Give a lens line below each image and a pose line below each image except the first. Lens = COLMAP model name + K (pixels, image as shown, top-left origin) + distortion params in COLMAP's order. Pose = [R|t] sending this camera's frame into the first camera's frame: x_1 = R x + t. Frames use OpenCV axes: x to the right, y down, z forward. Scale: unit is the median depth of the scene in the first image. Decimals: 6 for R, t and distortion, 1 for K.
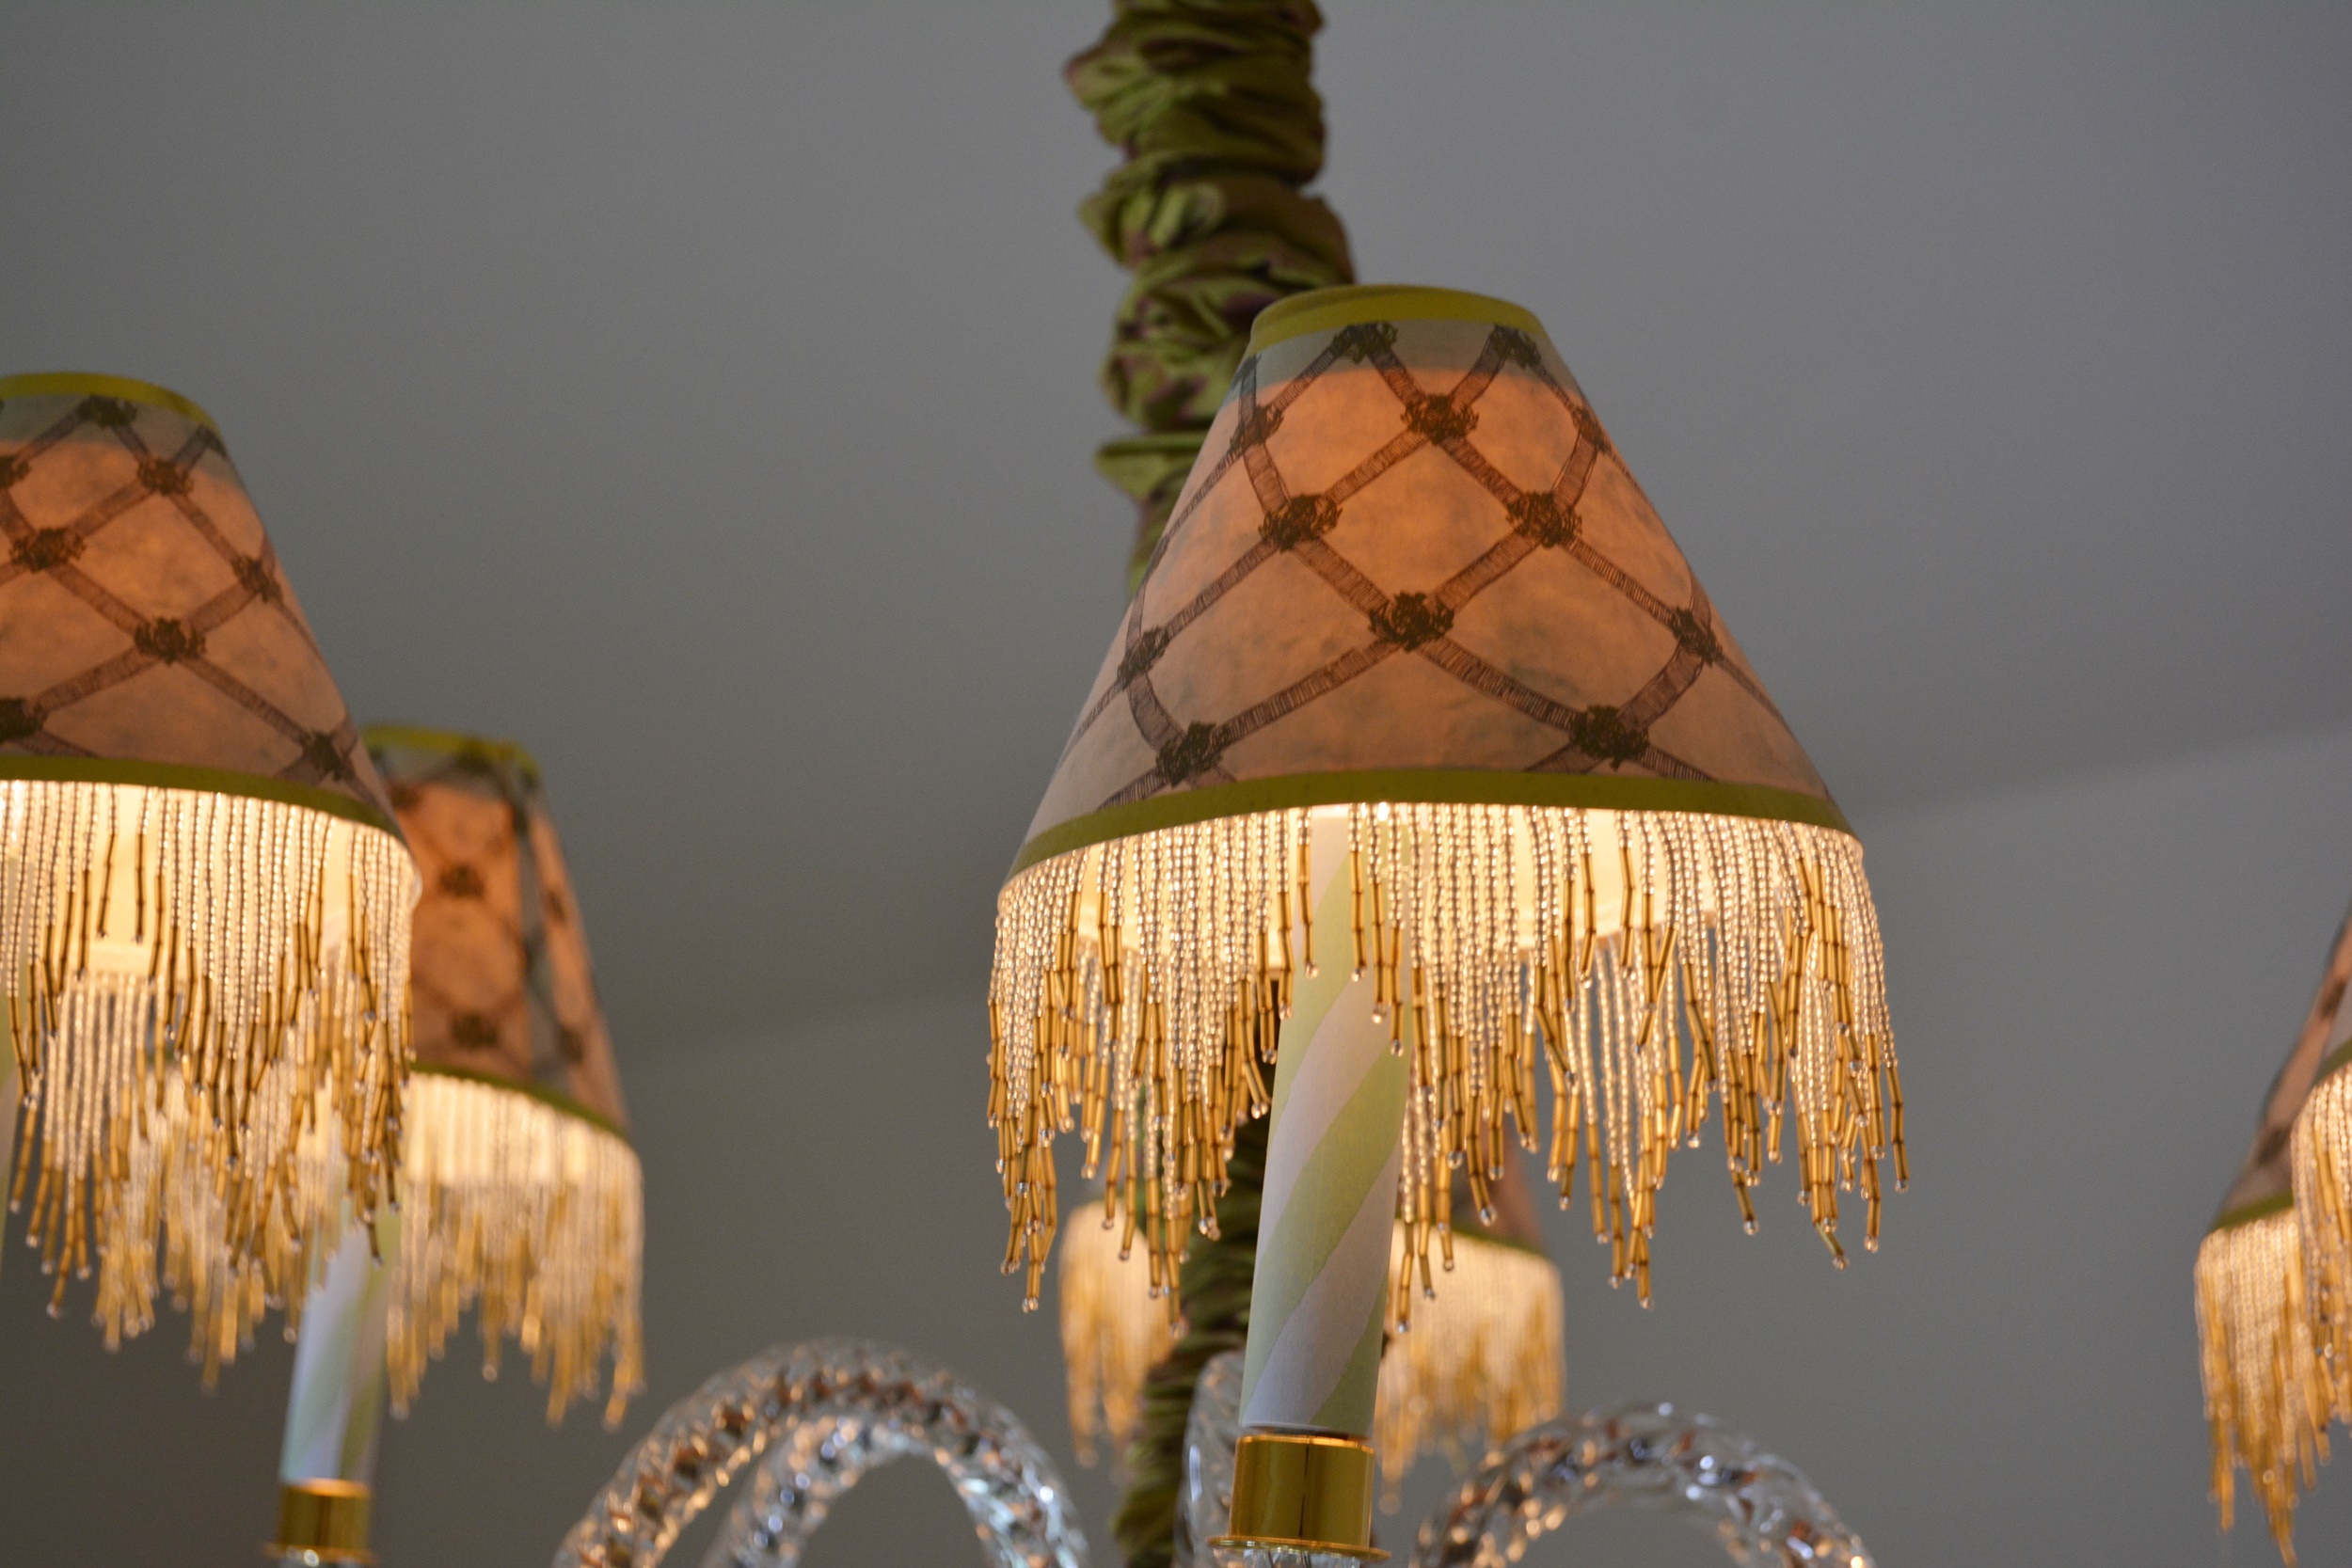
lens RADIAL K [[5145.1, 0, 1162.8], [0, 5145.1, 791.8], [0, 0, 1]] dist [0.011786, 0.000000]
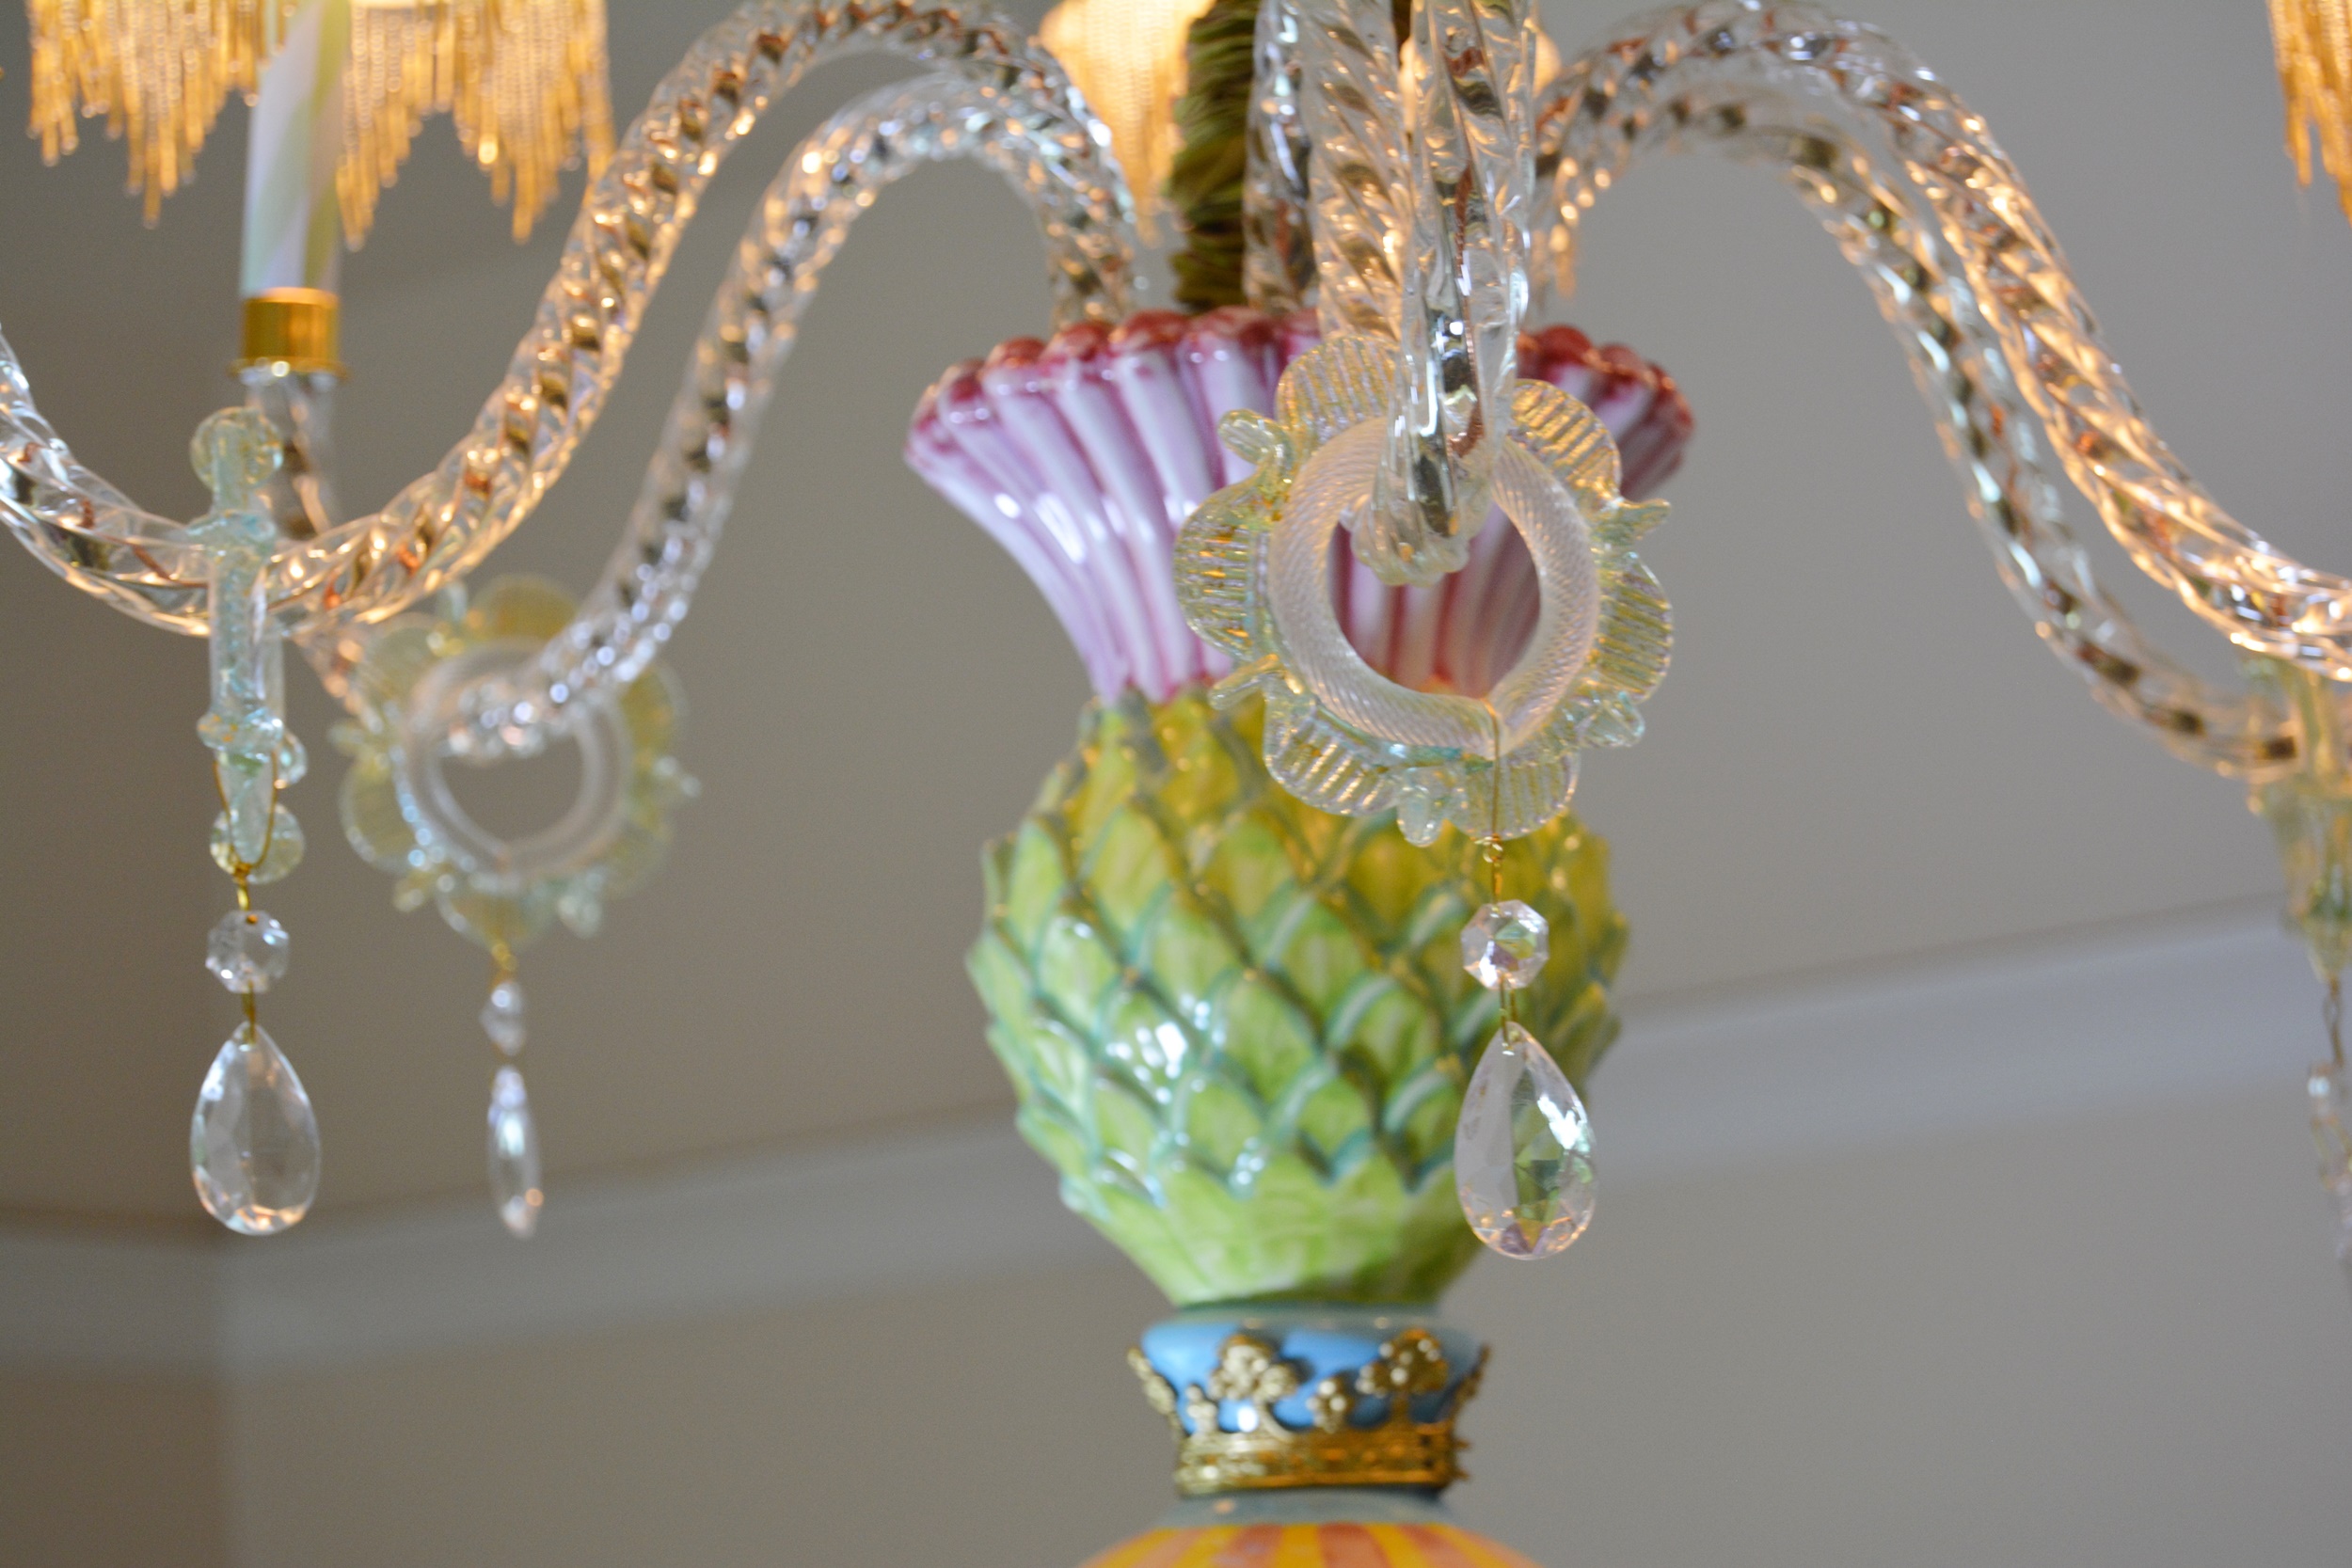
lens RADIAL K [[5145.1, 0, 1177.4], [0, 5145.1, 788.5], [0, 0, 1]] dist [0.011786, 0.000000]
pose [[0.996873, -0.061044, 0.050179, -0.069961], [0.055142, 0.992223, 0.111595, 0.167648], [-0.056601, -0.108479, 0.992486, 0.057325]]
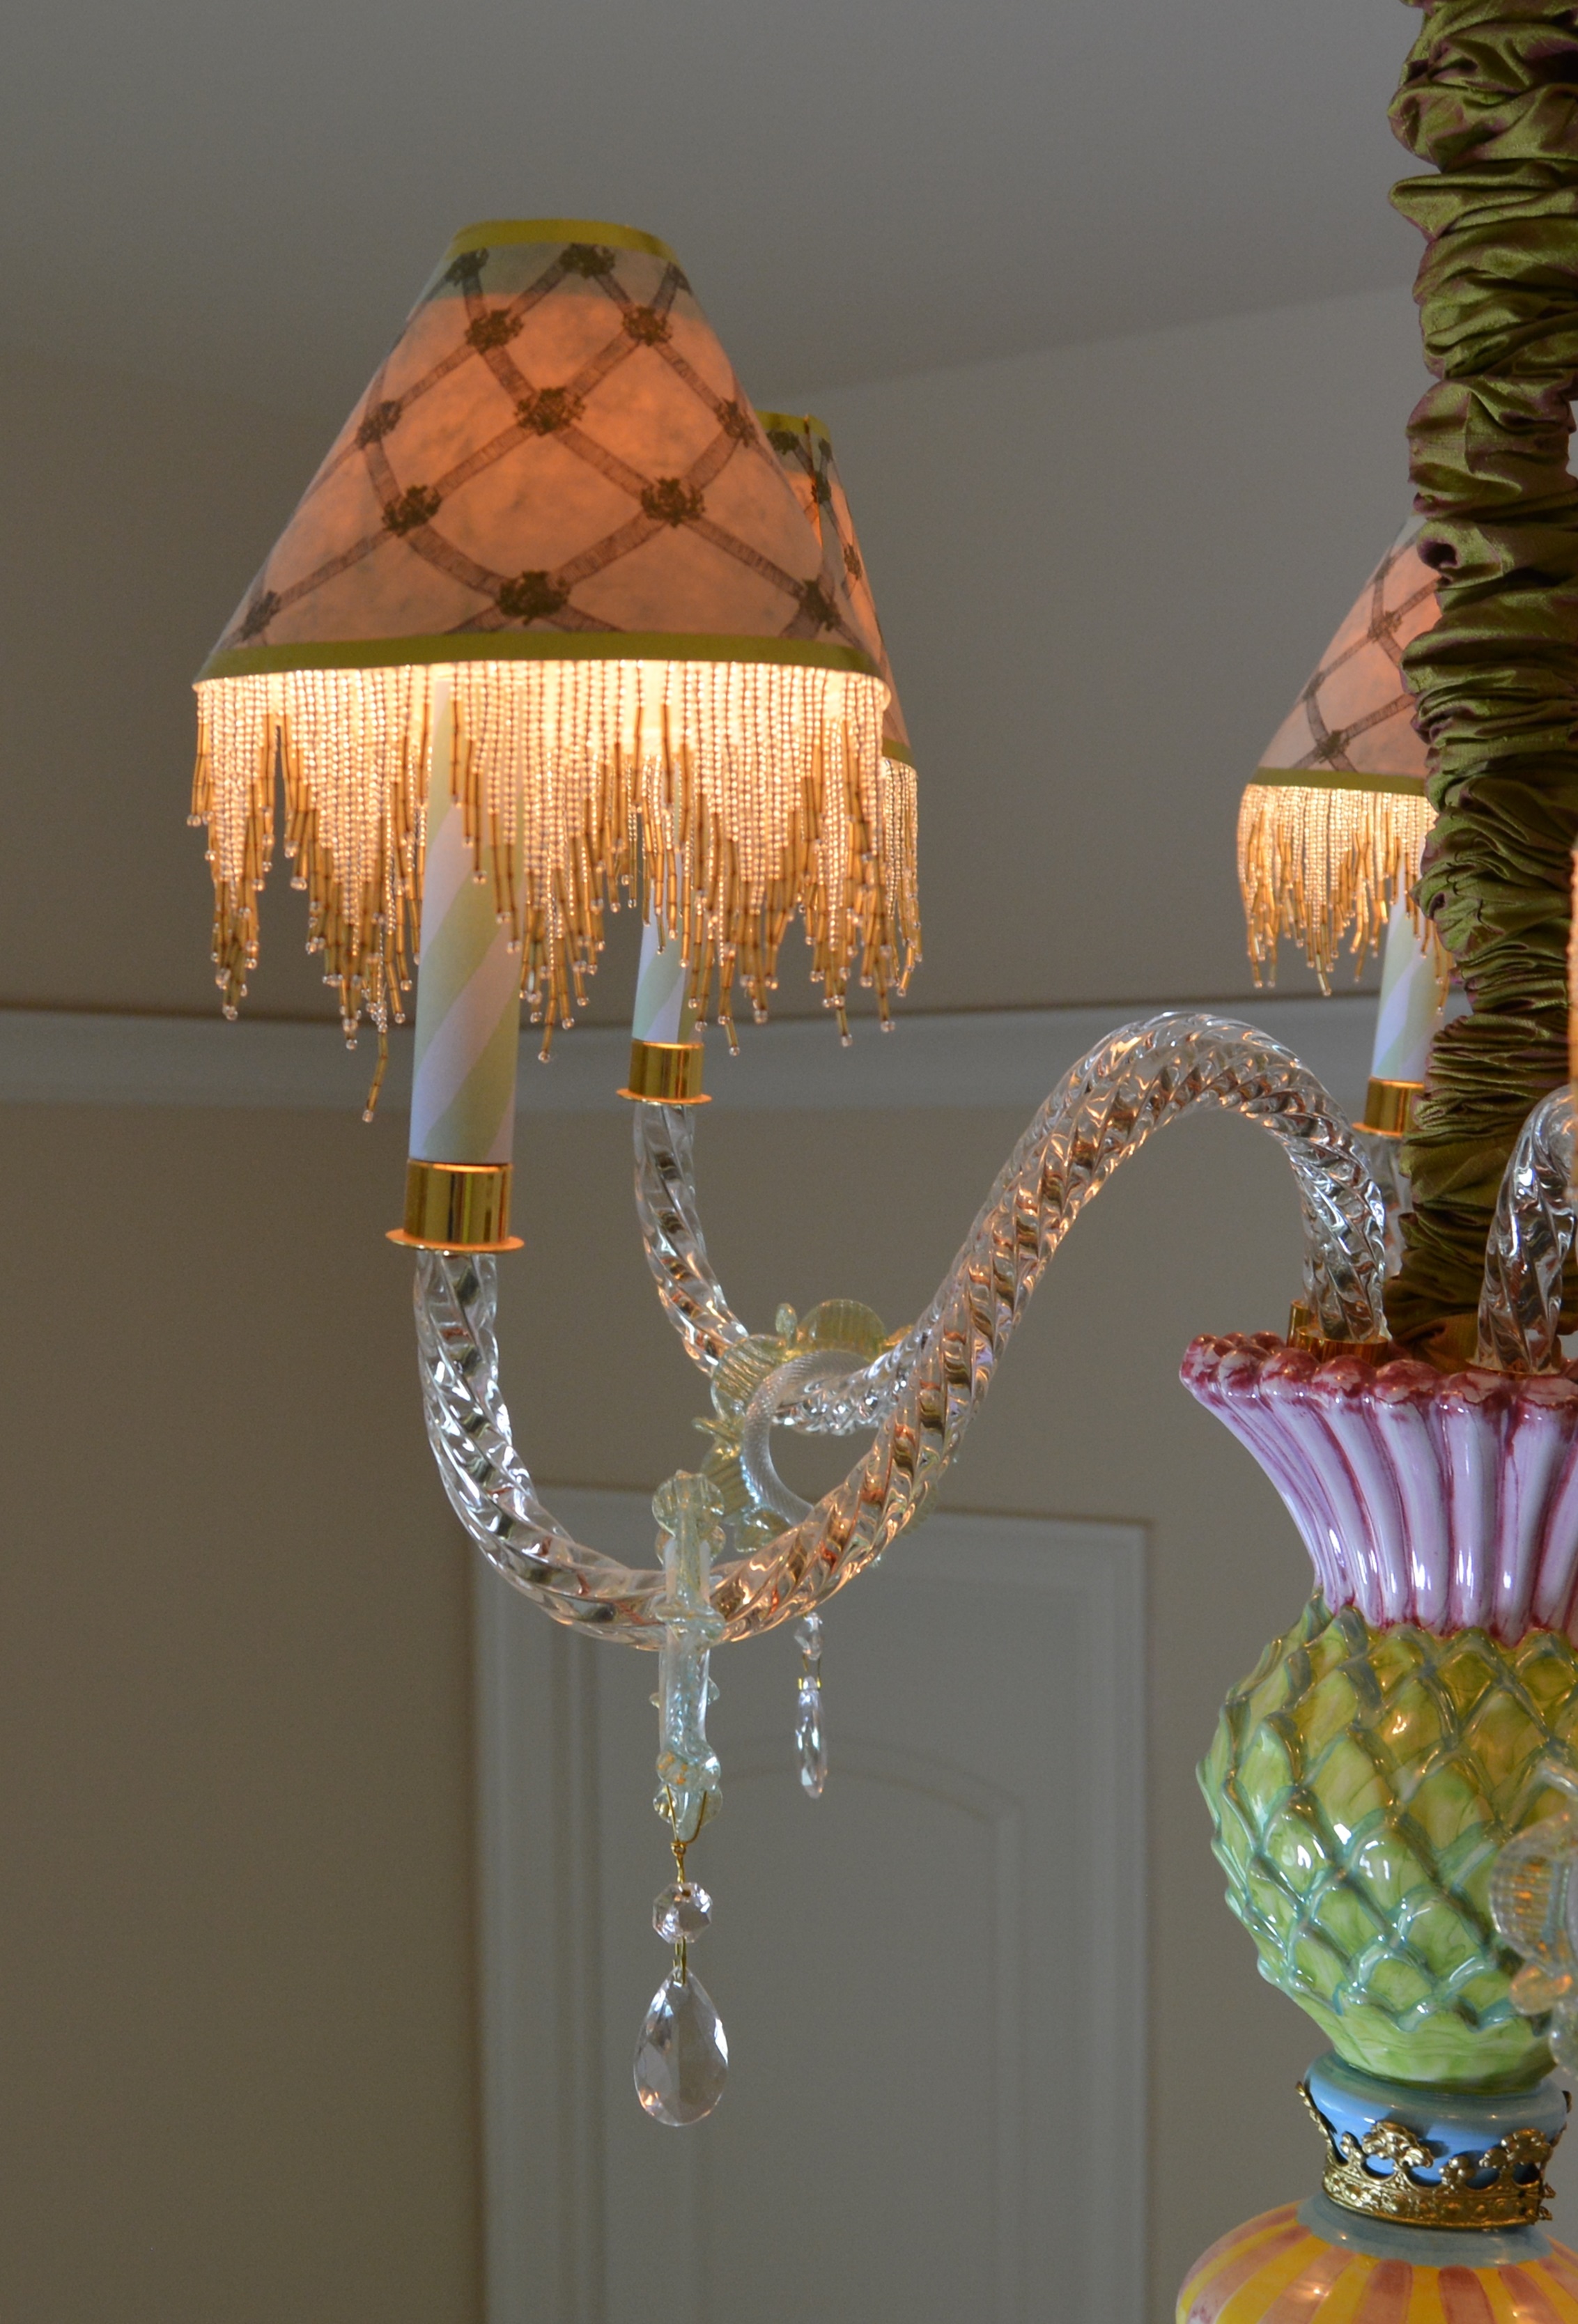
lens RADIAL K [[3338.4, 0, 564.6], [0, 3338.4, 1275.9], [0, 0, 1]] dist [-0.082274, 0.000000]
pose [[0.995437, 0.005482, -0.095261, -0.145240], [0.026813, 0.942049, 0.334401, -0.105169], [0.091573, -0.335430, 0.937604, 0.299802]]
